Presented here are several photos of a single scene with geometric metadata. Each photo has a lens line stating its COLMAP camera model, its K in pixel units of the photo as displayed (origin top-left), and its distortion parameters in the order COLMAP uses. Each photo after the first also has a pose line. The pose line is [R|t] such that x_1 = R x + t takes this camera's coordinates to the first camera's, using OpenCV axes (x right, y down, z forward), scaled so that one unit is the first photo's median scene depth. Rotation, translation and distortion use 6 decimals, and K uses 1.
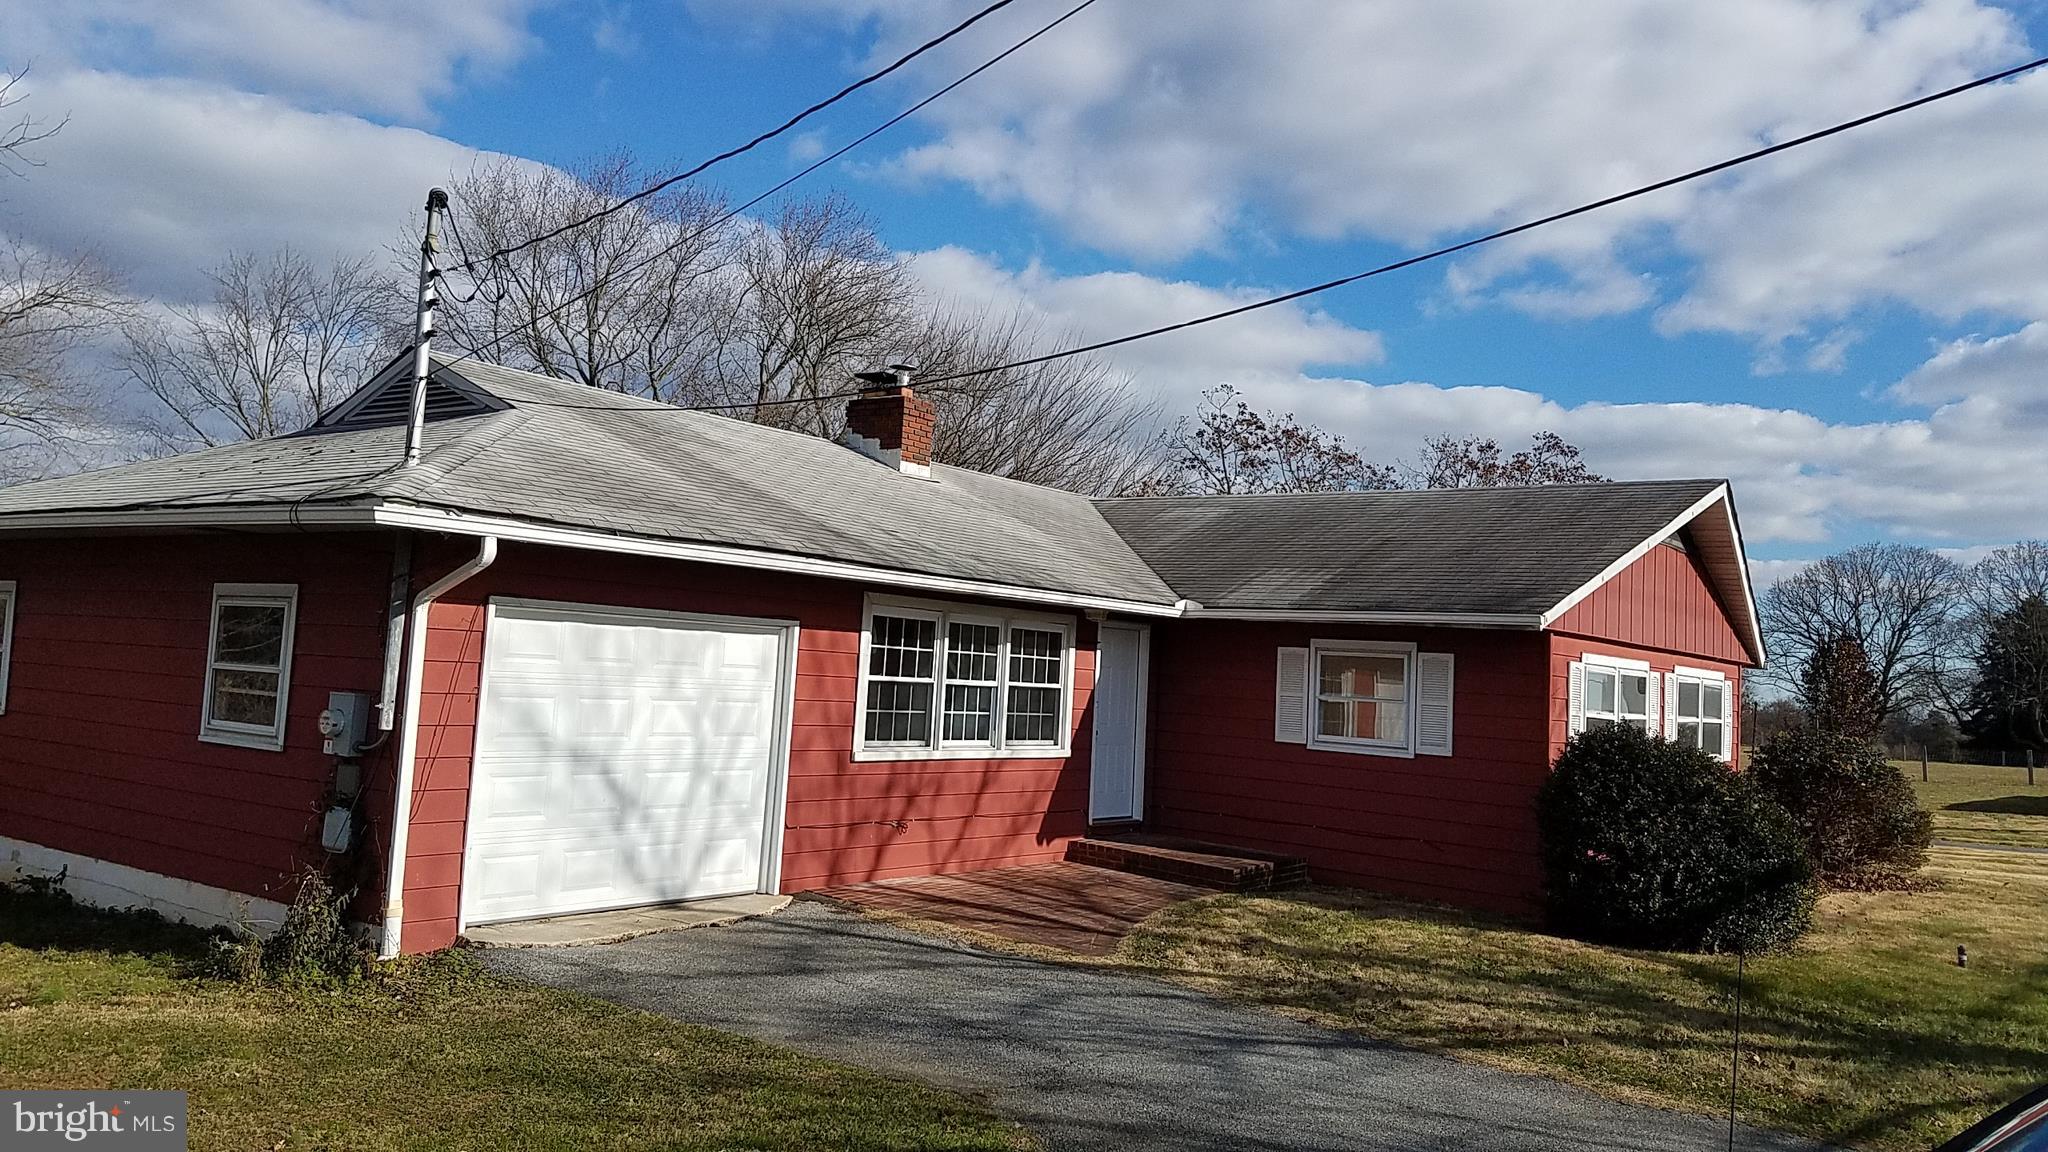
lens RADIAL K [[1610.1, 0, 1023.7], [0, 1610.1, 513.4], [0, 0, 1]] dist [0.137574, -0.000499]
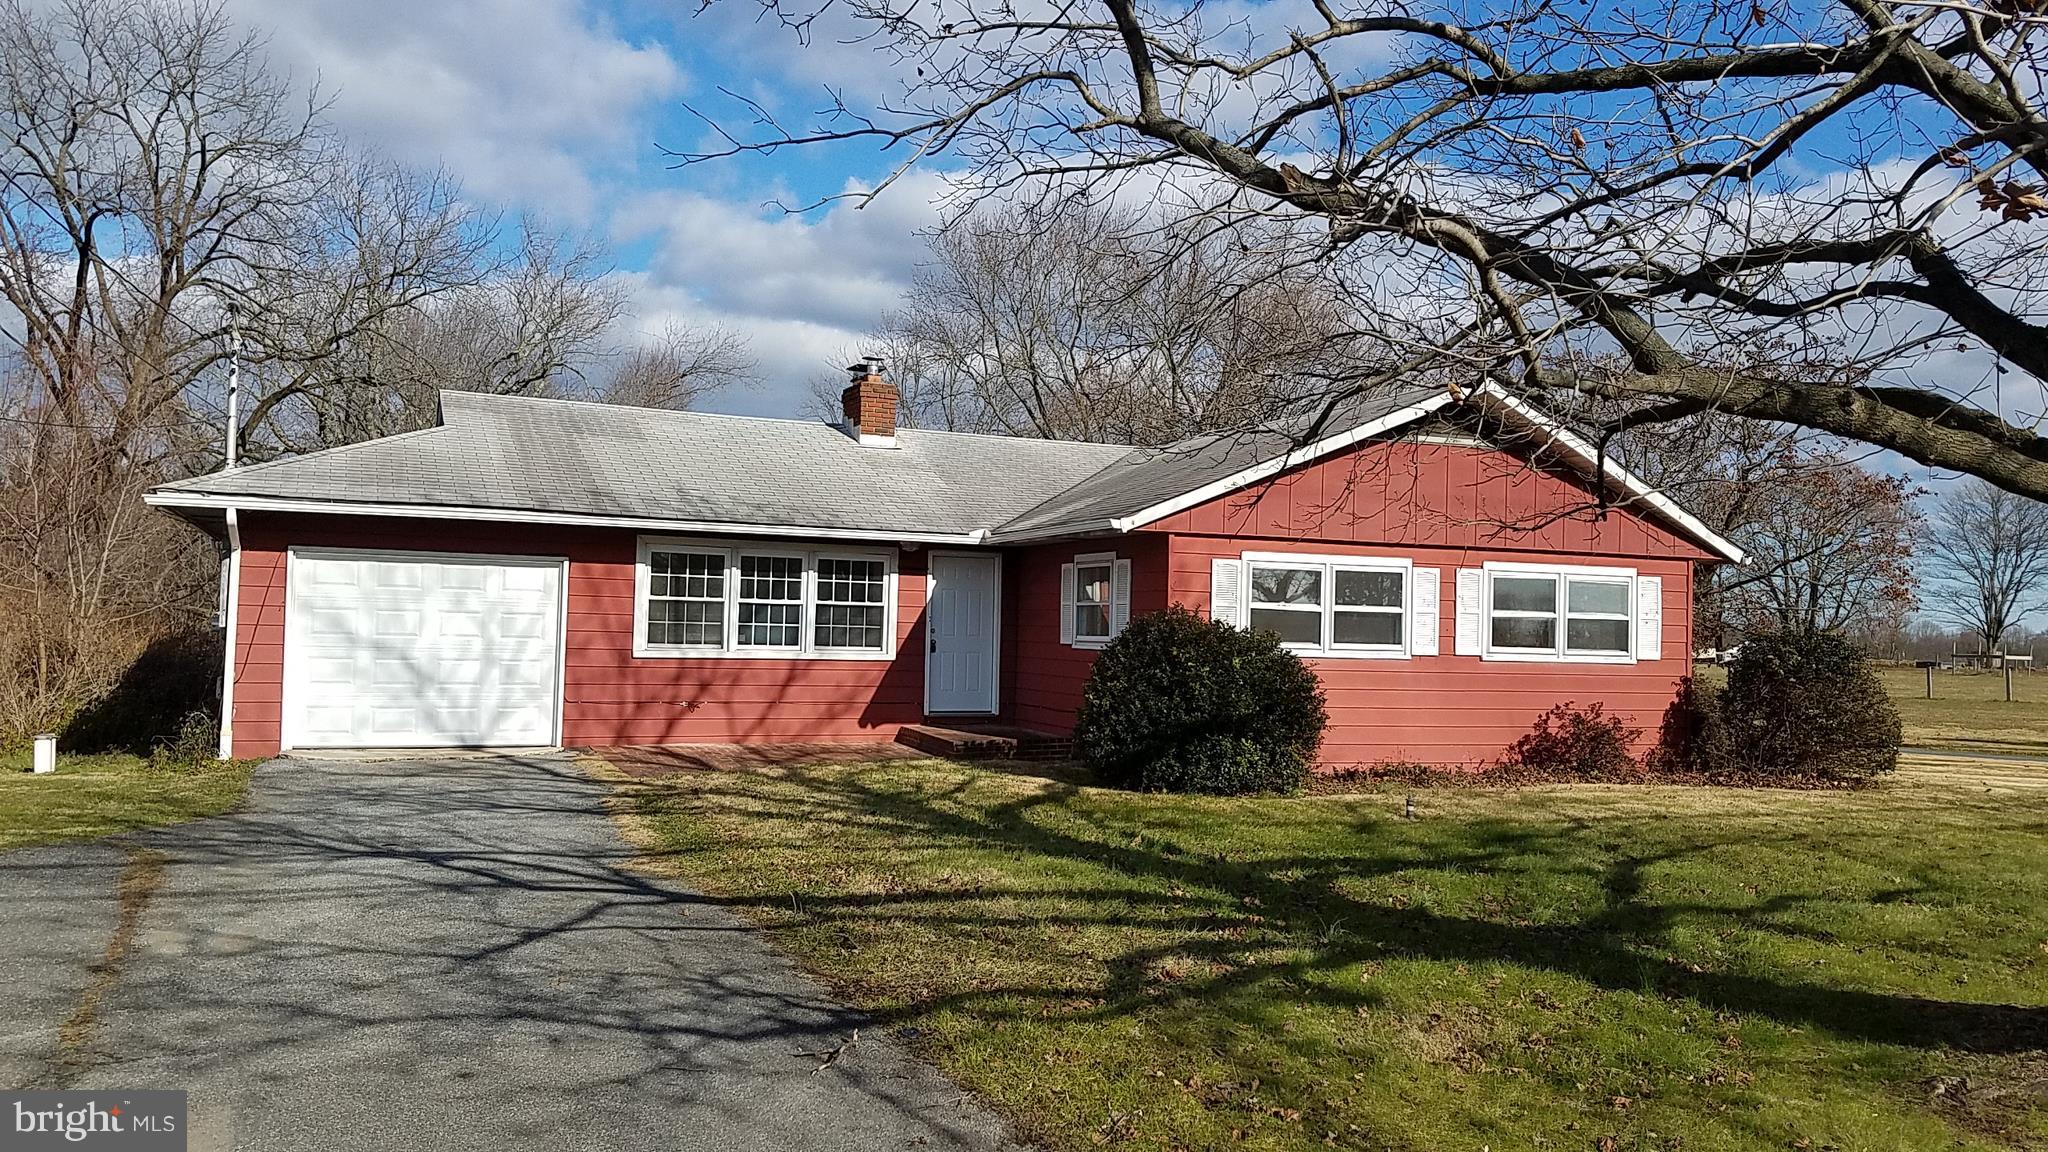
lens RADIAL K [[1587.9, 0, 1036.6], [0, 1587.9, 586.7], [0, 0, 1]] dist [0.071461, -0.088921]
pose [[0.871532, -0.046151, -0.488162, 0.837120], [0.071956, 0.996820, 0.034226, 0.068973], [0.485031, -0.064955, 0.872082, -0.018111]]
